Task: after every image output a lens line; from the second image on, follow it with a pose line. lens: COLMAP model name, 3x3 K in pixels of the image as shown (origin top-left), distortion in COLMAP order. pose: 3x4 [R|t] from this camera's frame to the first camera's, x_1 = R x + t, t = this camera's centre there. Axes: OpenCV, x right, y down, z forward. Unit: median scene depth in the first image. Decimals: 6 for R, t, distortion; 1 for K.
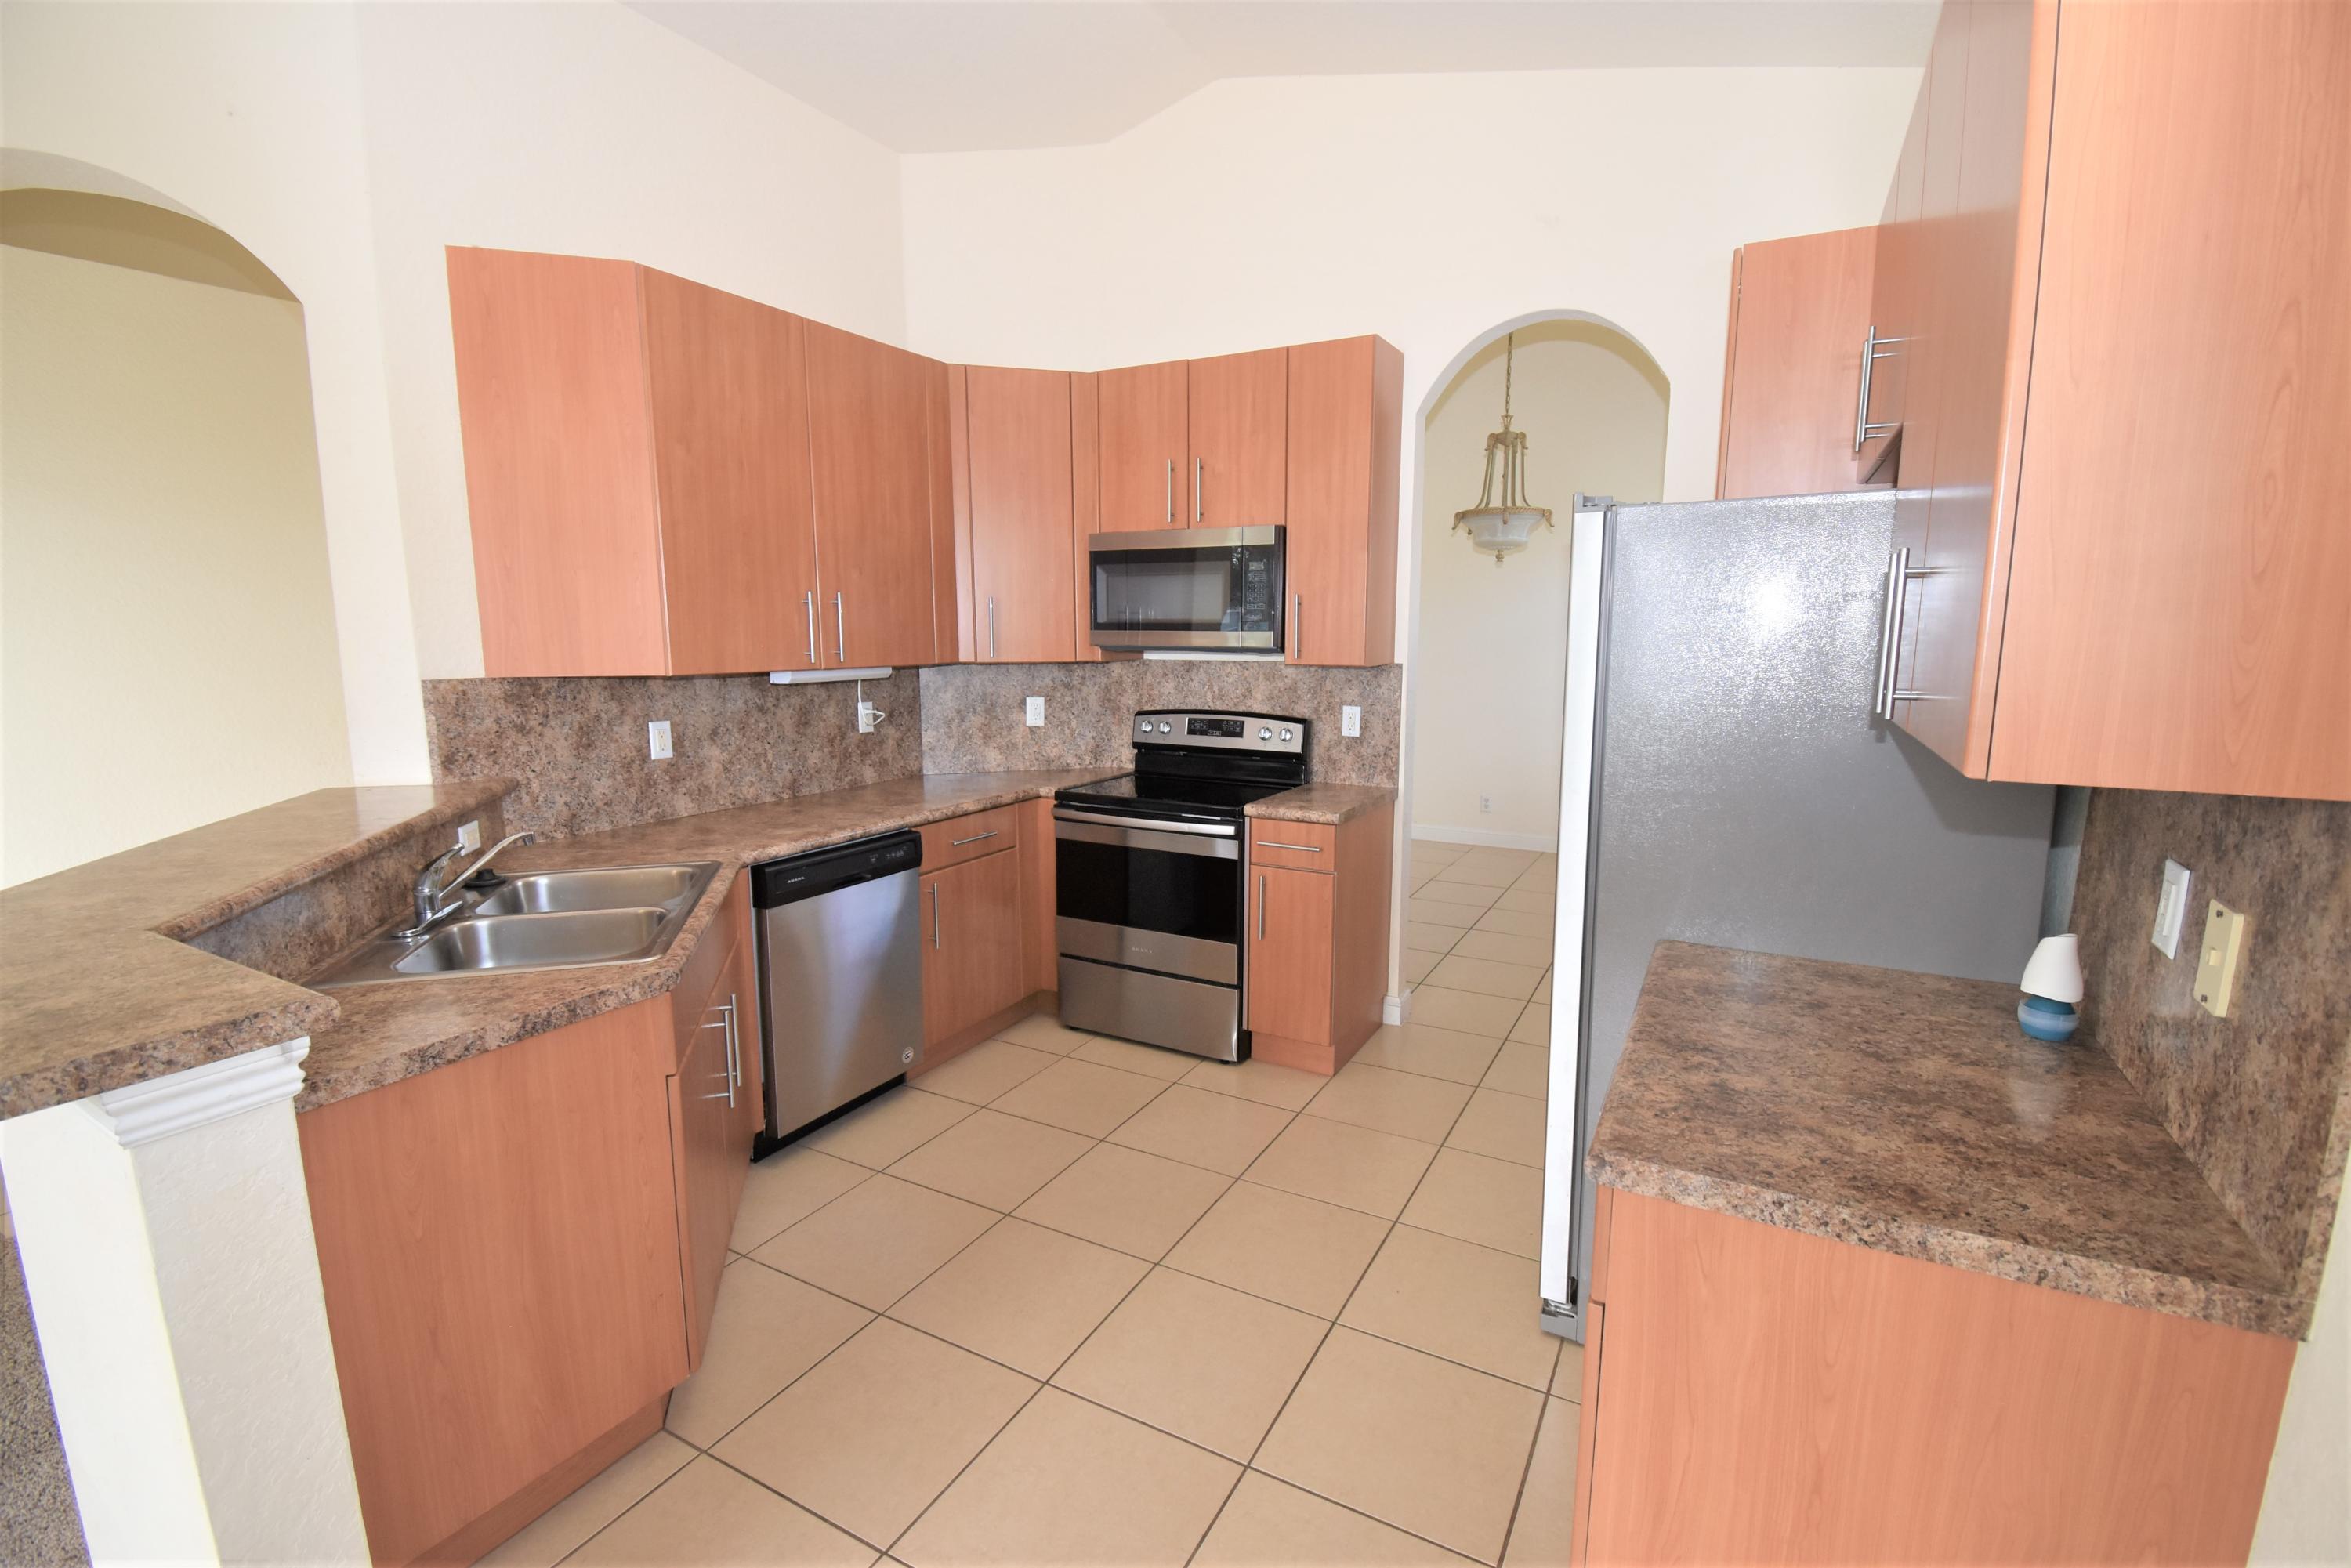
lens RADIAL K [[1048.1, 0, 1184.6], [0, 1048.1, 781.2], [0, 0, 1]] dist [0.015754, -0.025112]
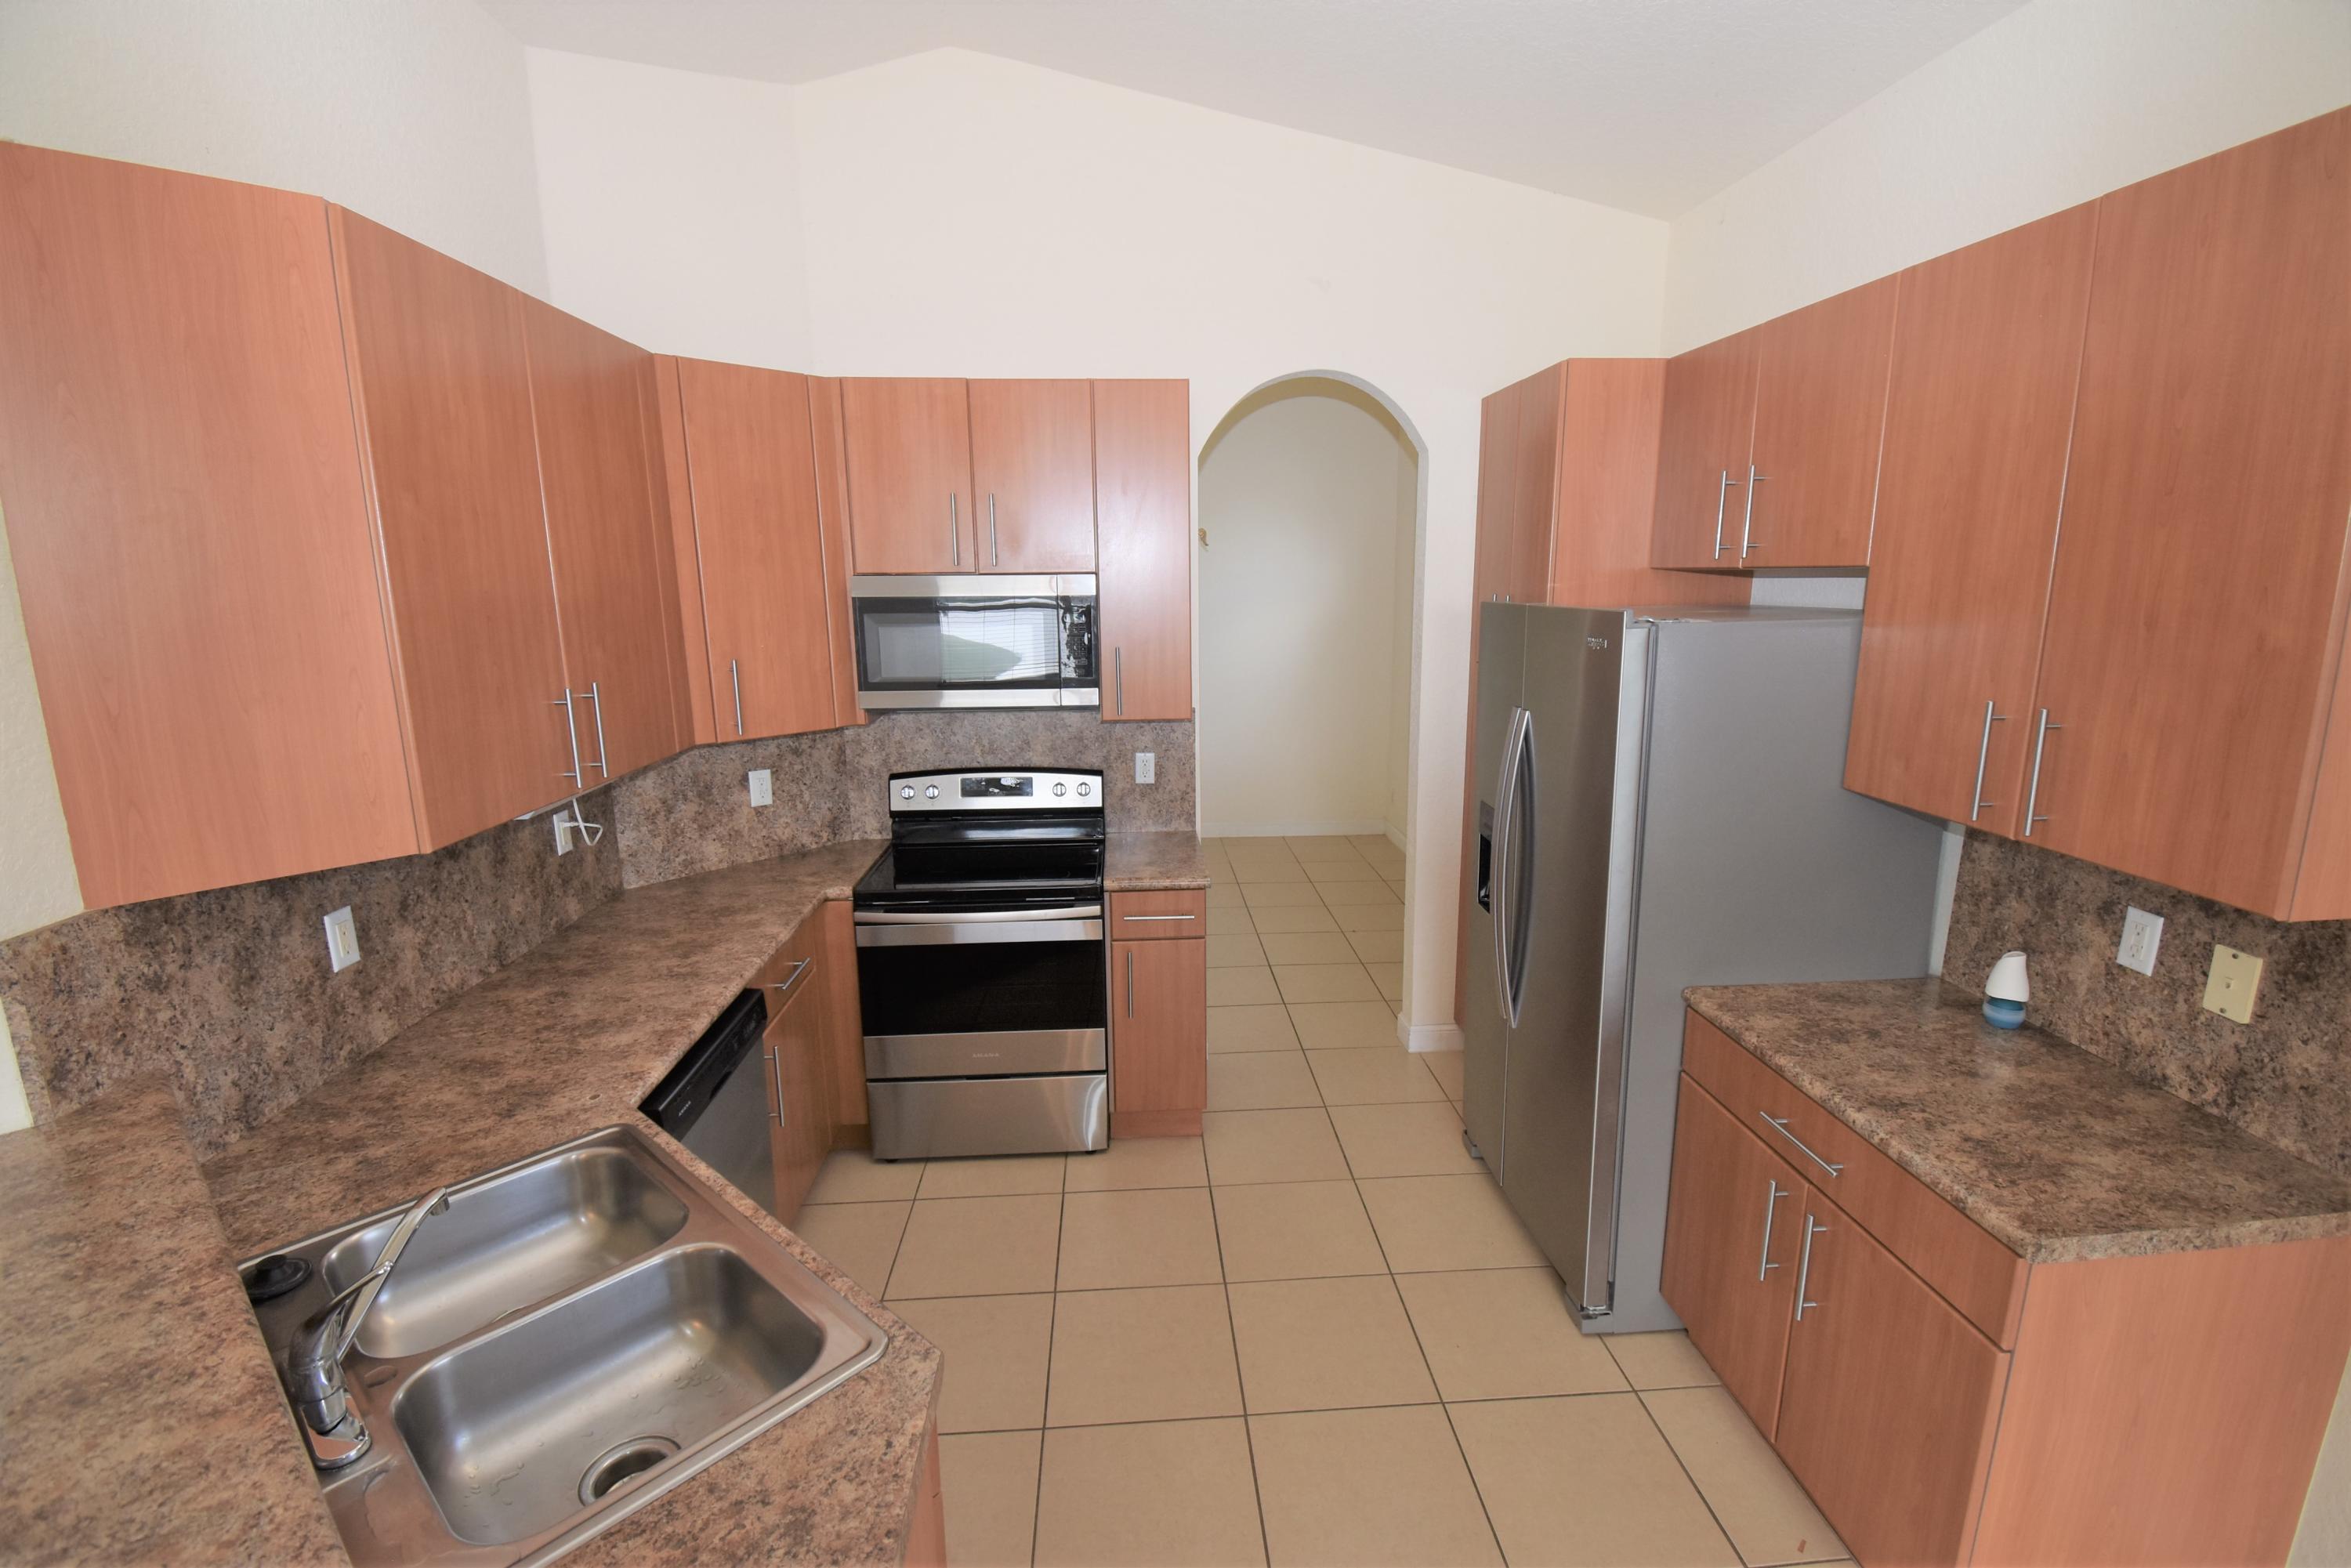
lens RADIAL K [[1048.1, 0, 1184.6], [0, 1048.1, 781.2], [0, 0, 1]] dist [0.015754, -0.025112]
pose [[0.844959, -0.112805, 0.522799, -0.328889], [0.088752, 0.993525, 0.070931, -0.113947], [-0.527416, -0.013534, 0.849500, 0.159463]]
